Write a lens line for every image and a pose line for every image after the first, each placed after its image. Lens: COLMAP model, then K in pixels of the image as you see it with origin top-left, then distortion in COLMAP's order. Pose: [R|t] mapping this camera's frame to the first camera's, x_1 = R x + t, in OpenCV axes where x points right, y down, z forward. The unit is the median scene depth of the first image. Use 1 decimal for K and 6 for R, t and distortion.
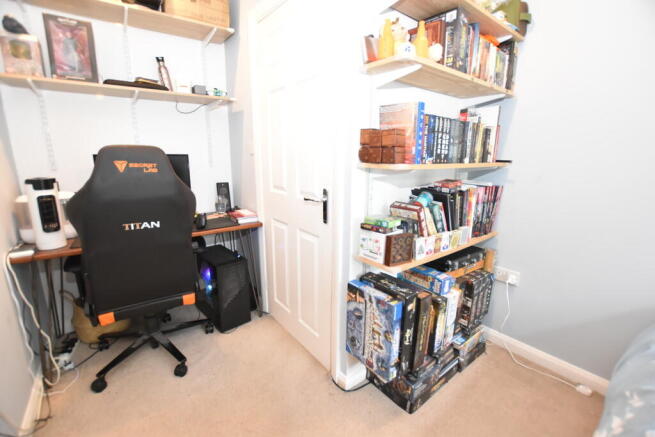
lens RADIAL K [[294.5, 0, 328.6], [0, 294.5, 218.4], [0, 0, 1]] dist [-0.021825, 0.003536]
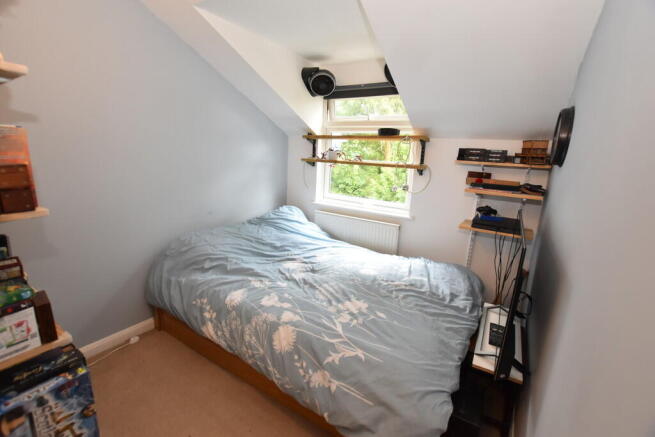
lens RADIAL K [[294.5, 0, 327.0], [0, 294.5, 219.1], [0, 0, 1]] dist [-0.021825, 0.003536]
pose [[-0.323838, -0.236102, 0.916179, -0.604595], [0.167026, 0.938886, 0.300992, -0.226673], [-0.931252, 0.250499, -0.264611, 0.439527]]
